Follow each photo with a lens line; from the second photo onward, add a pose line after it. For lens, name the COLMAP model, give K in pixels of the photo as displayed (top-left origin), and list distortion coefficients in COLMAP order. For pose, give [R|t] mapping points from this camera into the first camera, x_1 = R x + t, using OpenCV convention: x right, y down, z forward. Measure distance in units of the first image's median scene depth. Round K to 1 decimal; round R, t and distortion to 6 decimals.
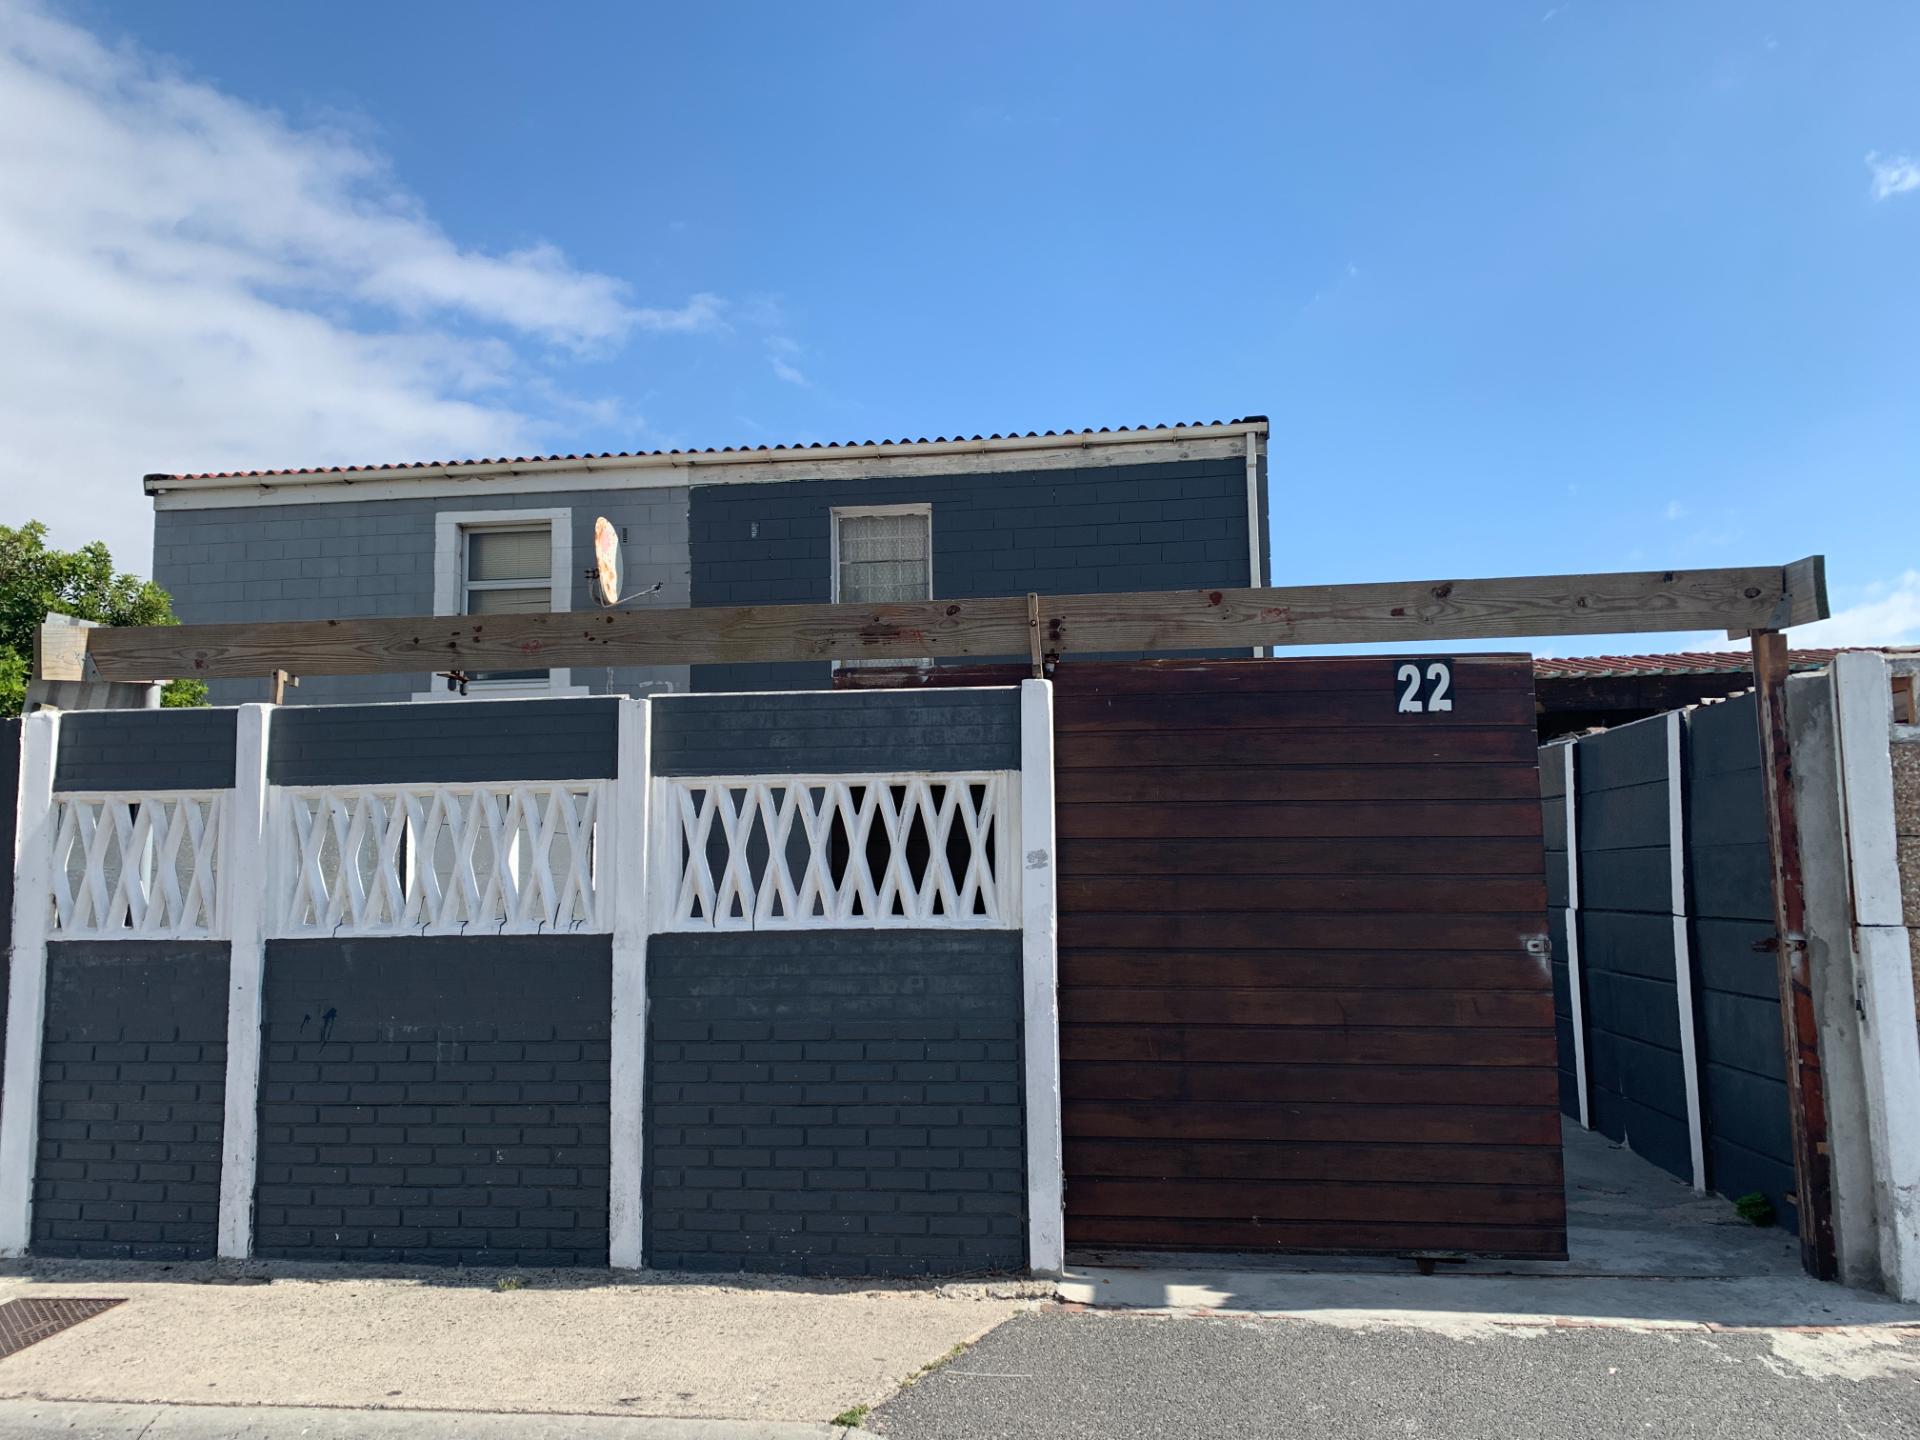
lens RADIAL K [[1460.8, 0, 942.8], [0, 1460.8, 718.0], [0, 0, 1]] dist [0.018680, -0.017705]
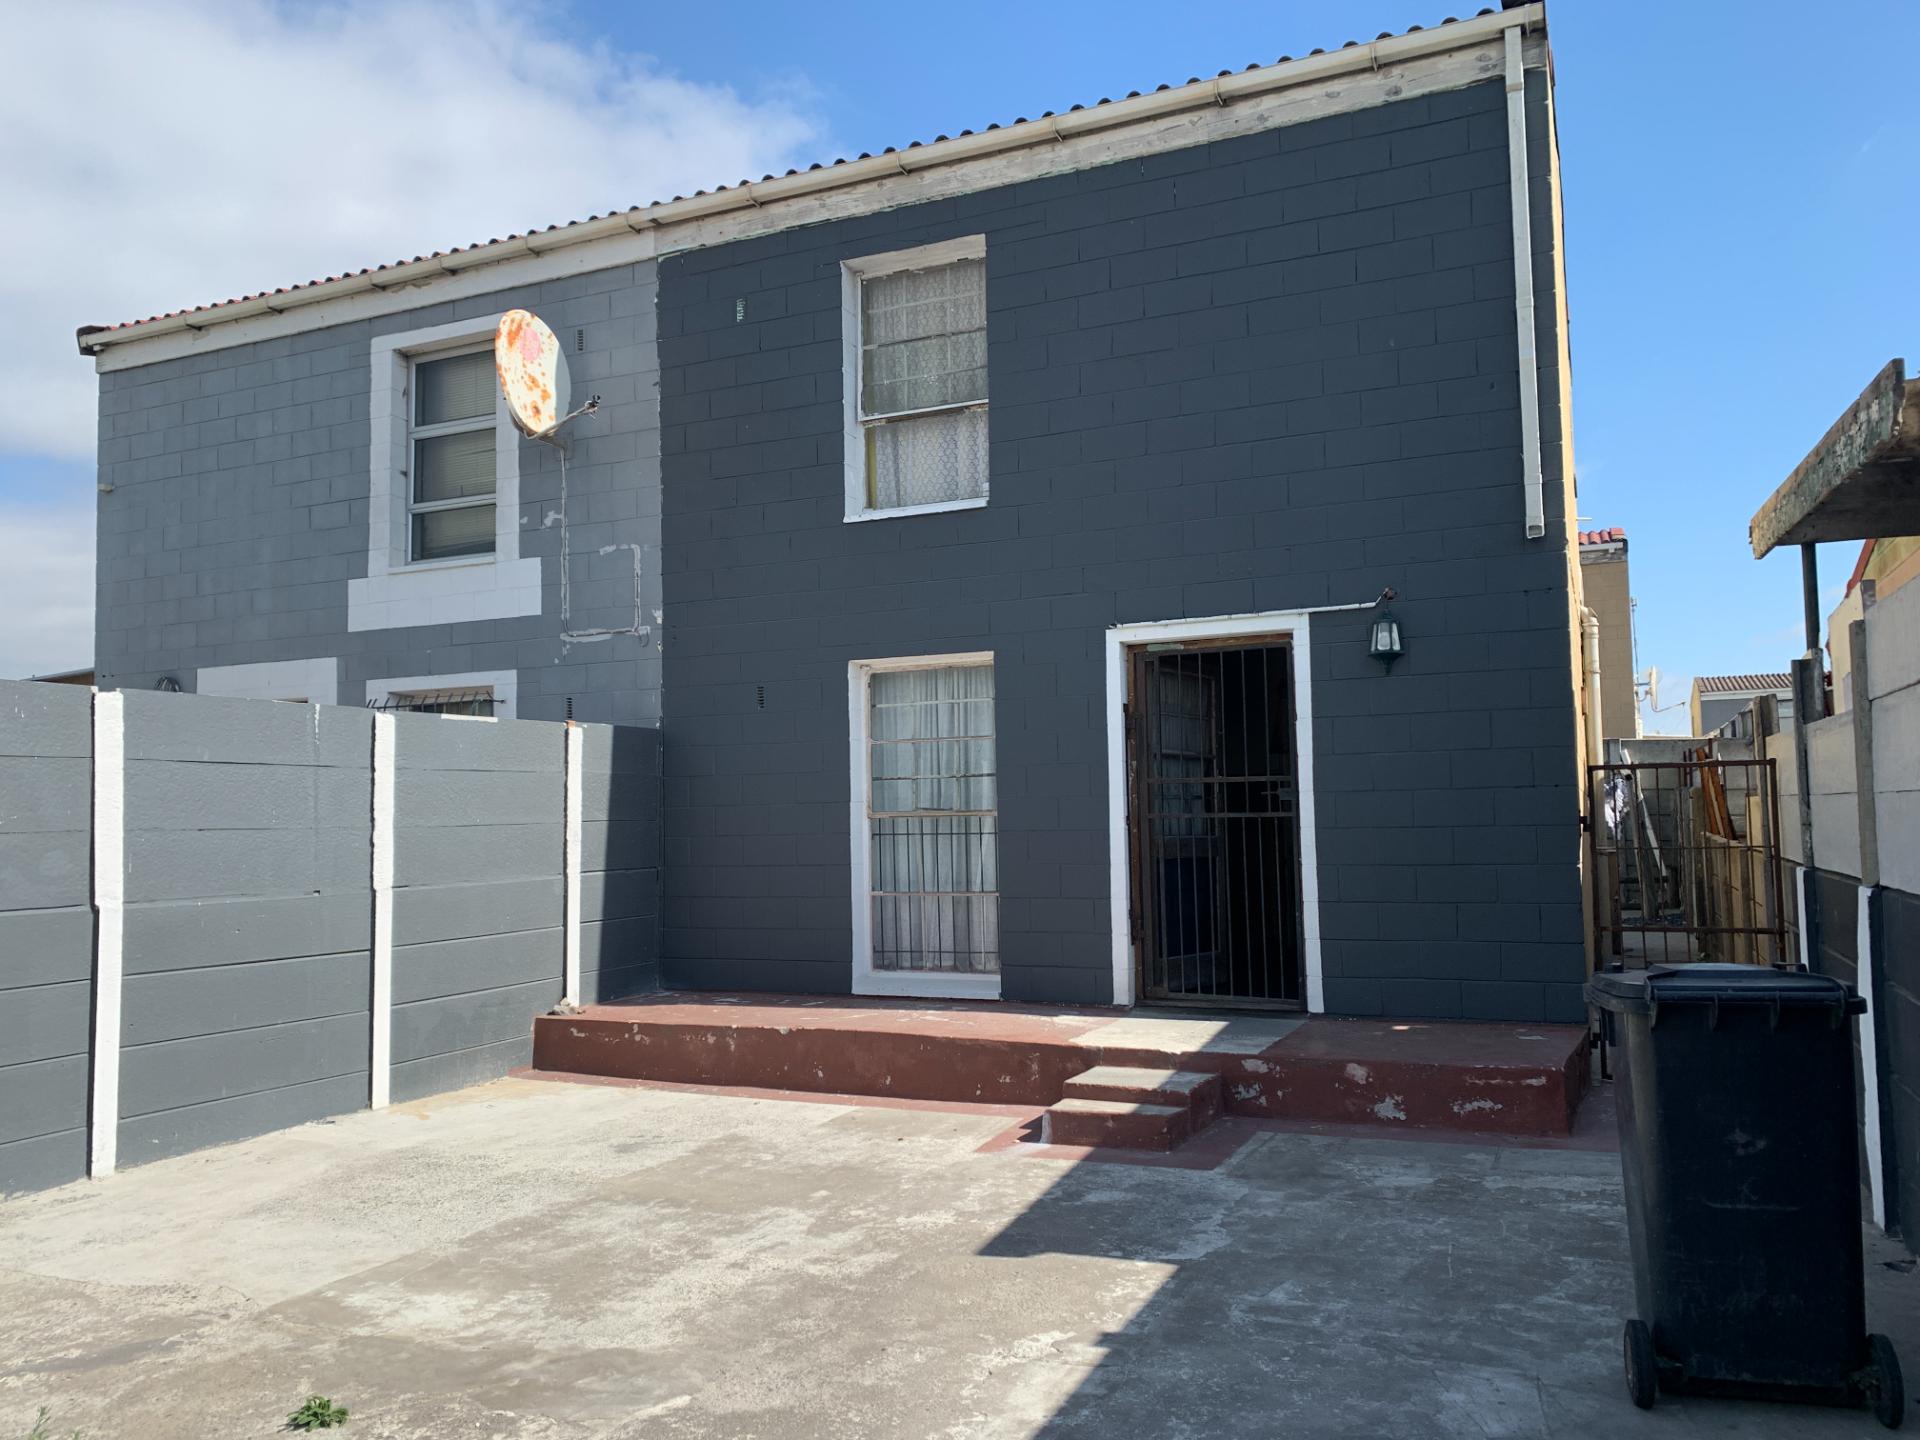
lens RADIAL K [[1460.8, 0, 977.8], [0, 1460.8, 728.7], [0, 0, 1]] dist [0.018680, -0.017705]
pose [[0.957002, -0.021558, -0.289280, 0.164318], [0.035901, 0.998370, 0.044367, 0.036852], [0.287852, -0.052845, 0.956216, 0.377978]]
